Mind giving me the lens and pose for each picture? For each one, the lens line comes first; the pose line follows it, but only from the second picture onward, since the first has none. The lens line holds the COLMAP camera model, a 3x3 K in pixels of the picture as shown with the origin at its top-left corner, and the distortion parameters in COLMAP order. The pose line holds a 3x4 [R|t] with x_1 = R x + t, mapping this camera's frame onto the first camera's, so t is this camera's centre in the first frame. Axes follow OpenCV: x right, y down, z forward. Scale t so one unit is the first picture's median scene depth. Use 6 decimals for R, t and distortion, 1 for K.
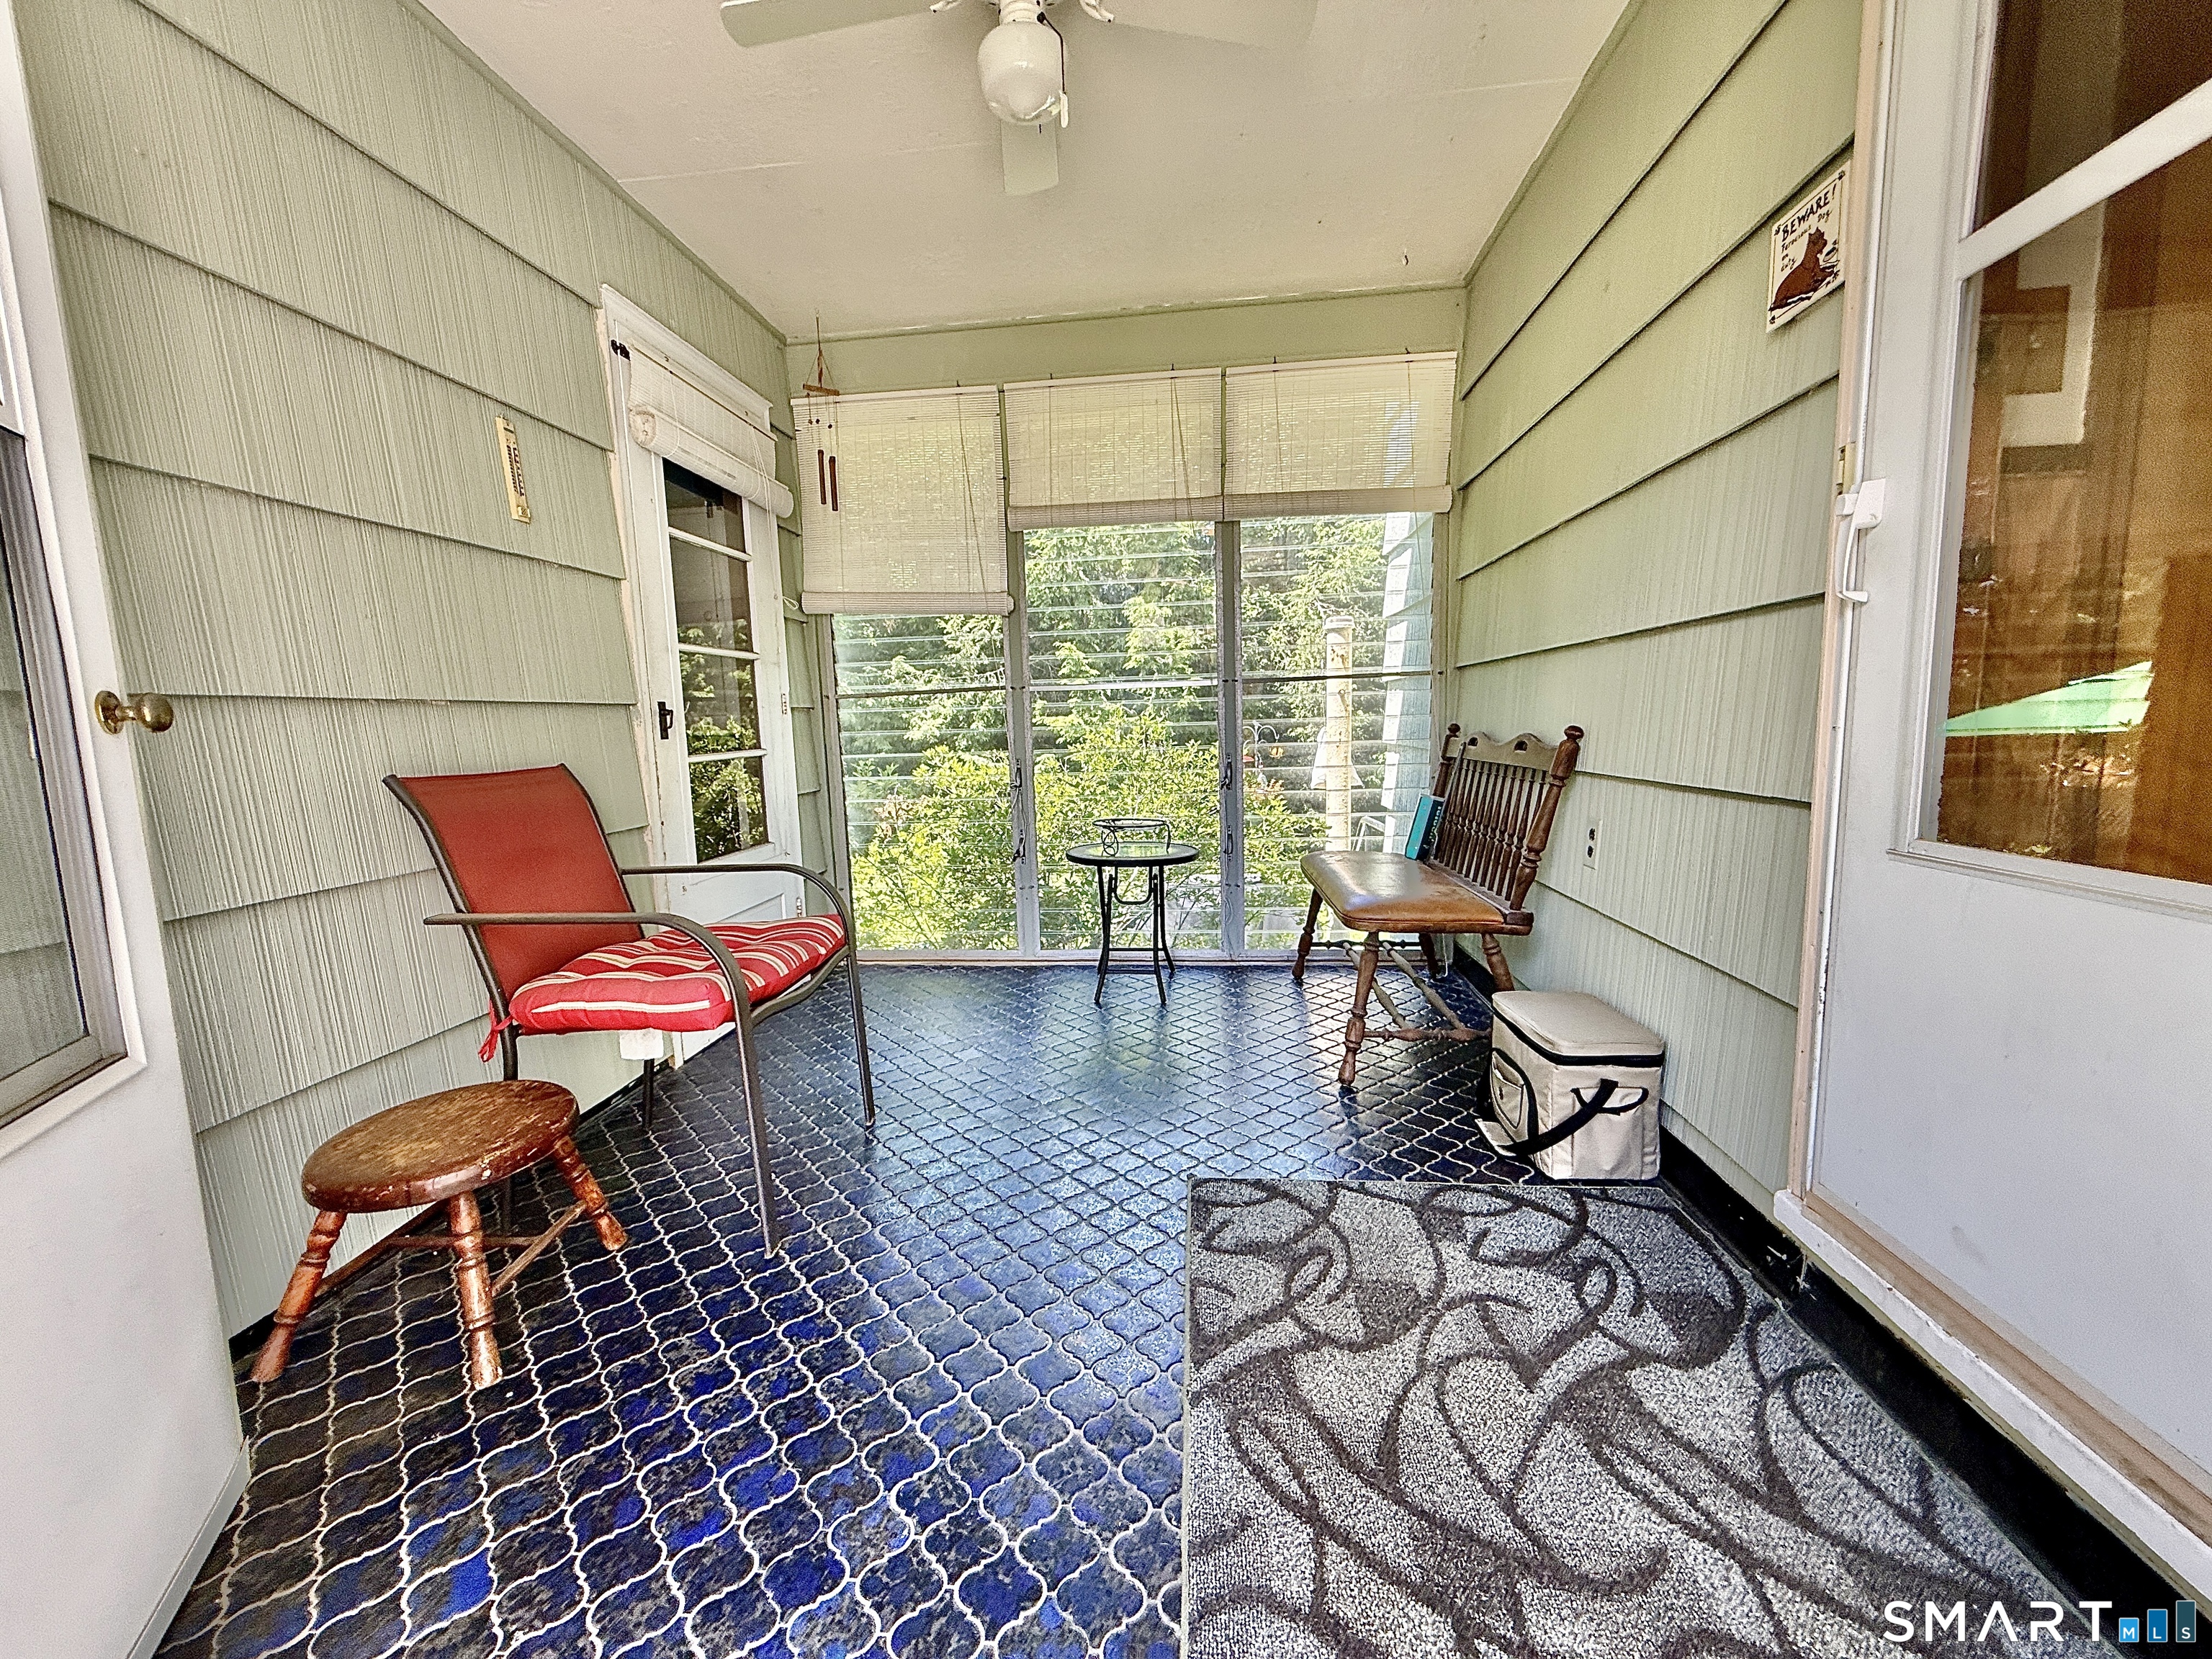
lens RADIAL K [[884.1, 0, 1103.4], [0, 884.1, 830.2], [0, 0, 1]] dist [0.002302, 0.000325]
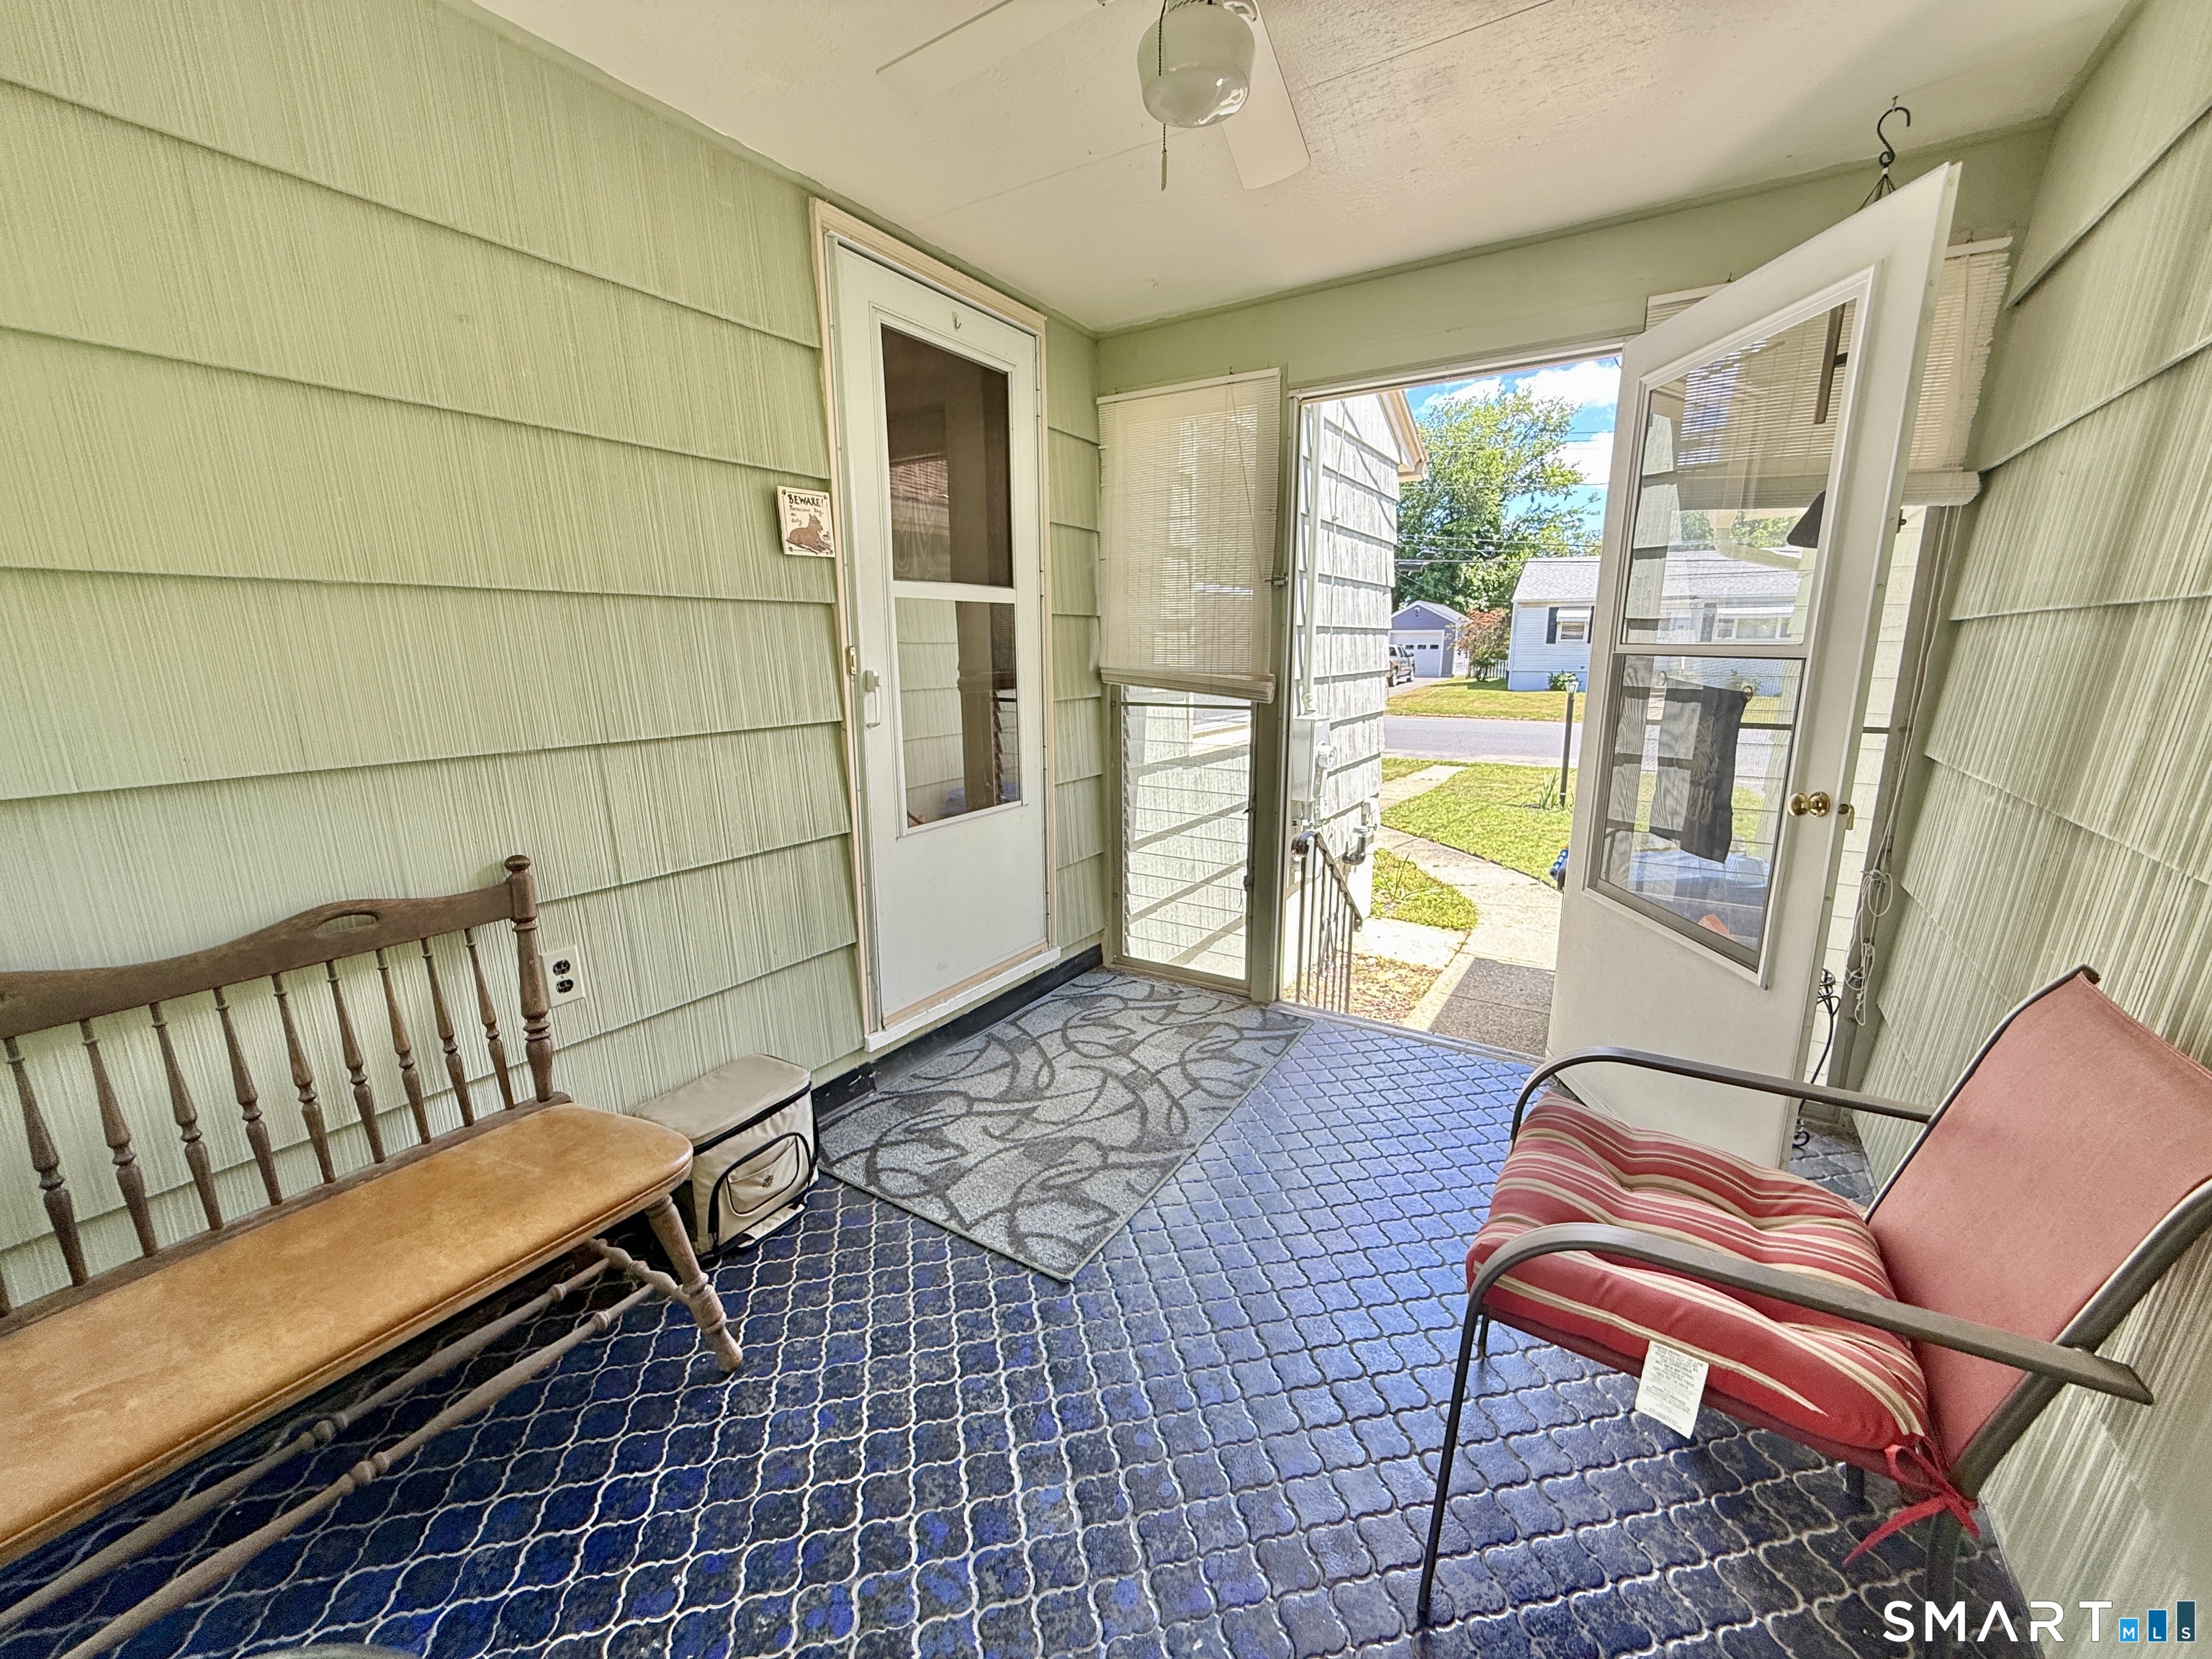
lens RADIAL K [[884.1, 0, 1101.9], [0, 884.1, 830.4], [0, 0, 1]] dist [0.002302, 0.000325]
pose [[-0.895510, -0.057633, 0.441294, -0.477072], [0.084748, 0.951351, 0.296224, -0.525957], [-0.436898, 0.302670, -0.847060, 2.280228]]
